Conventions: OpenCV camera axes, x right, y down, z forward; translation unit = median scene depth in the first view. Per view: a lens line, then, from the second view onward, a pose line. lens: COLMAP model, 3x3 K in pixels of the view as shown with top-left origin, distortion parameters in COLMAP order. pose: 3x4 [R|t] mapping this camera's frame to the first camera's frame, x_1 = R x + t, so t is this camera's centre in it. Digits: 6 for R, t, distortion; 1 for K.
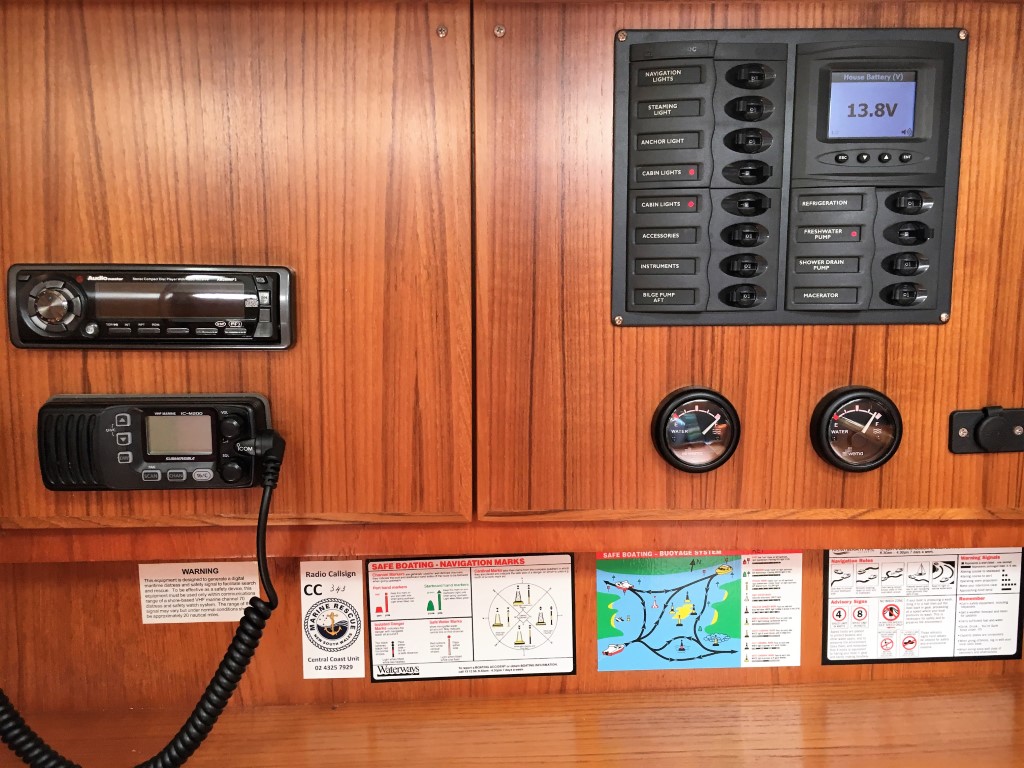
lens RADIAL K [[898.2, 0, 512.0], [0, 898.2, 384.0], [0, 0, 1]] dist [0.040013, -0.004642]
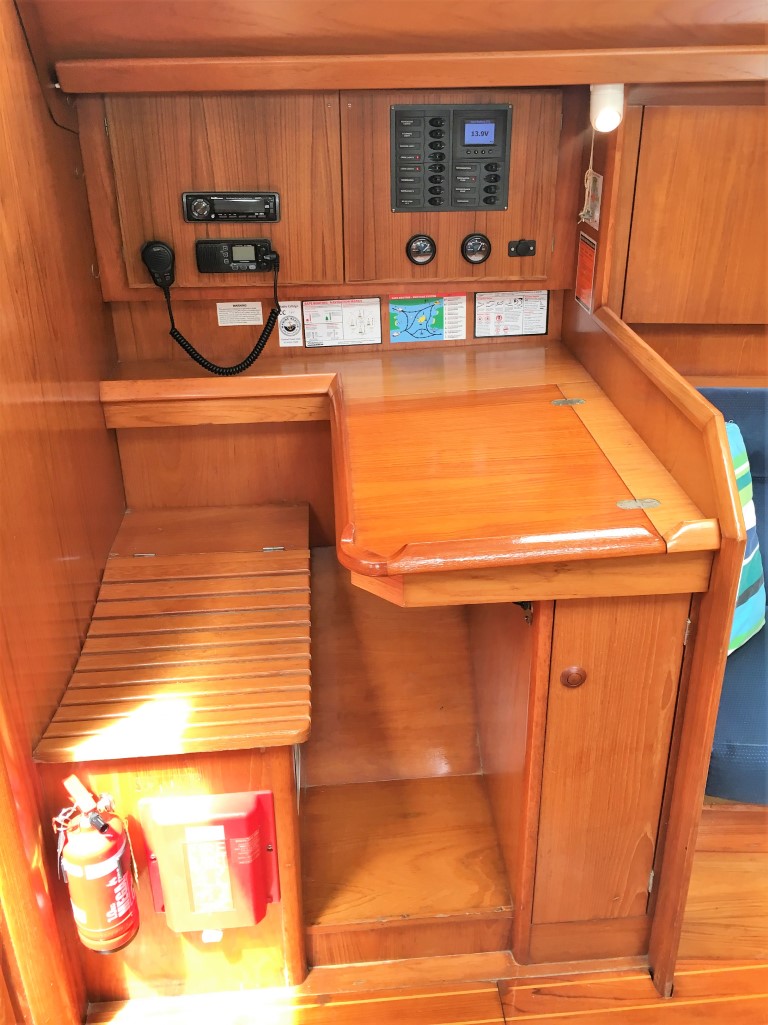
lens RADIAL K [[899.1, 0, 385.1], [0, 899.1, 486.2], [0, 0, 1]] dist [0.040013, -0.004642]
pose [[0.999171, -0.019980, 0.035470, -0.026113], [0.007547, 0.947079, 0.320911, -0.151489], [-0.040005, -0.320377, 0.946445, -1.883417]]
